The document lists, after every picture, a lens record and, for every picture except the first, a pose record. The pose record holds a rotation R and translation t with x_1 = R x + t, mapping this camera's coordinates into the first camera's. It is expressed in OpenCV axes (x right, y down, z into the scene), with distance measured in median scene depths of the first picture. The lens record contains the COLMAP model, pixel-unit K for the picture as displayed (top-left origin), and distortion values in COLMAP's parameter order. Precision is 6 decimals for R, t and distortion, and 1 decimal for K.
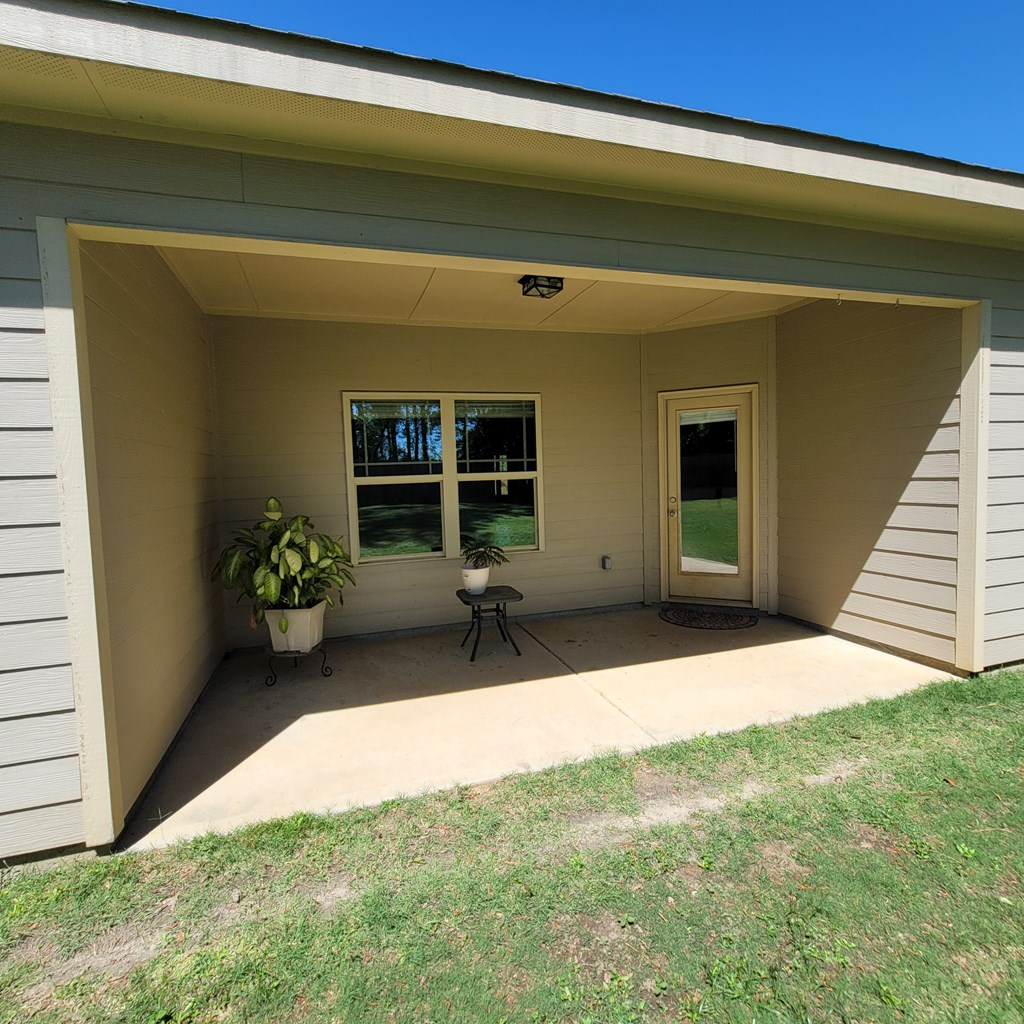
lens RADIAL K [[553.5, 0, 512.0], [0, 553.5, 512.0], [0, 0, 1]] dist [-0.016135, -0.000078]
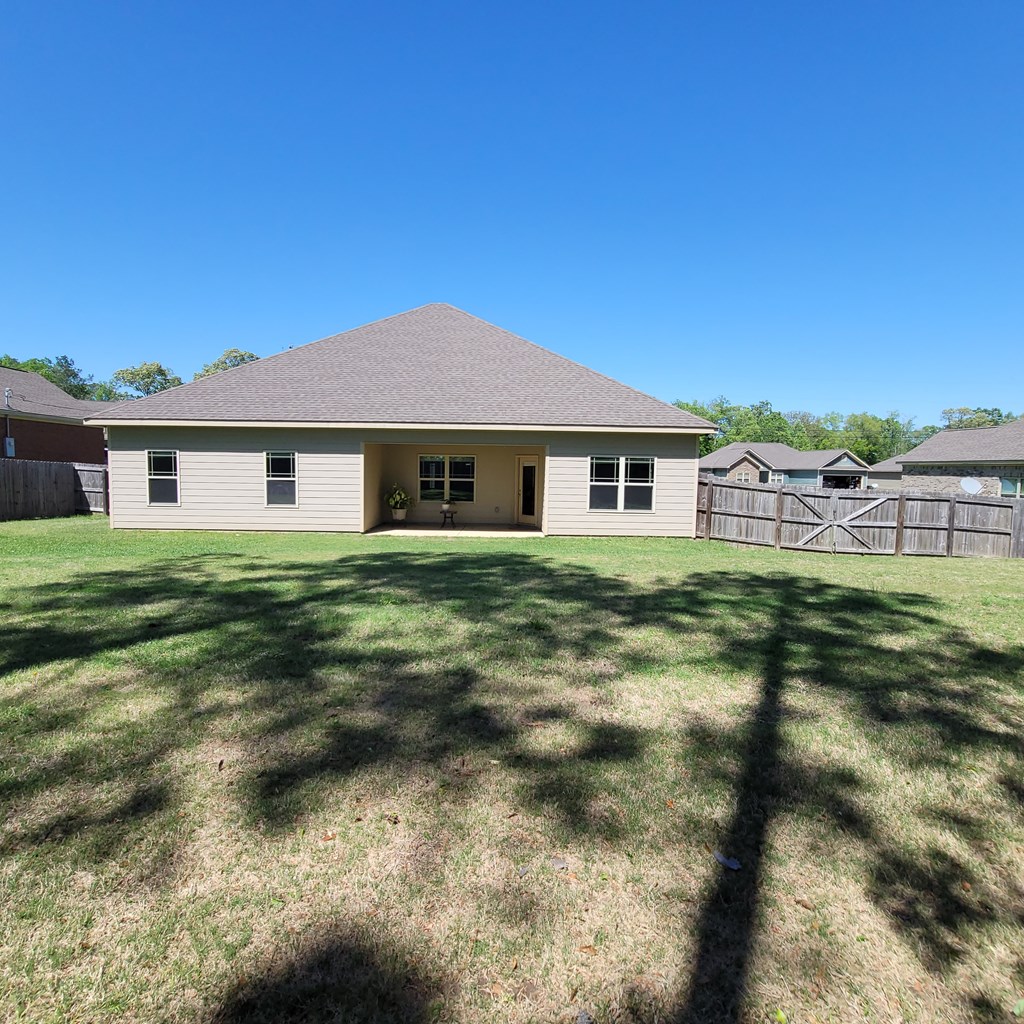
lens RADIAL K [[553.5, 0, 512.0], [0, 553.5, 512.0], [0, 0, 1]] dist [-0.016135, -0.000078]
pose [[0.951850, 0.073182, -0.297701, 1.401610], [-0.069788, 0.997319, 0.022029, 0.036750], [0.298515, -0.000193, 0.954405, -2.293479]]
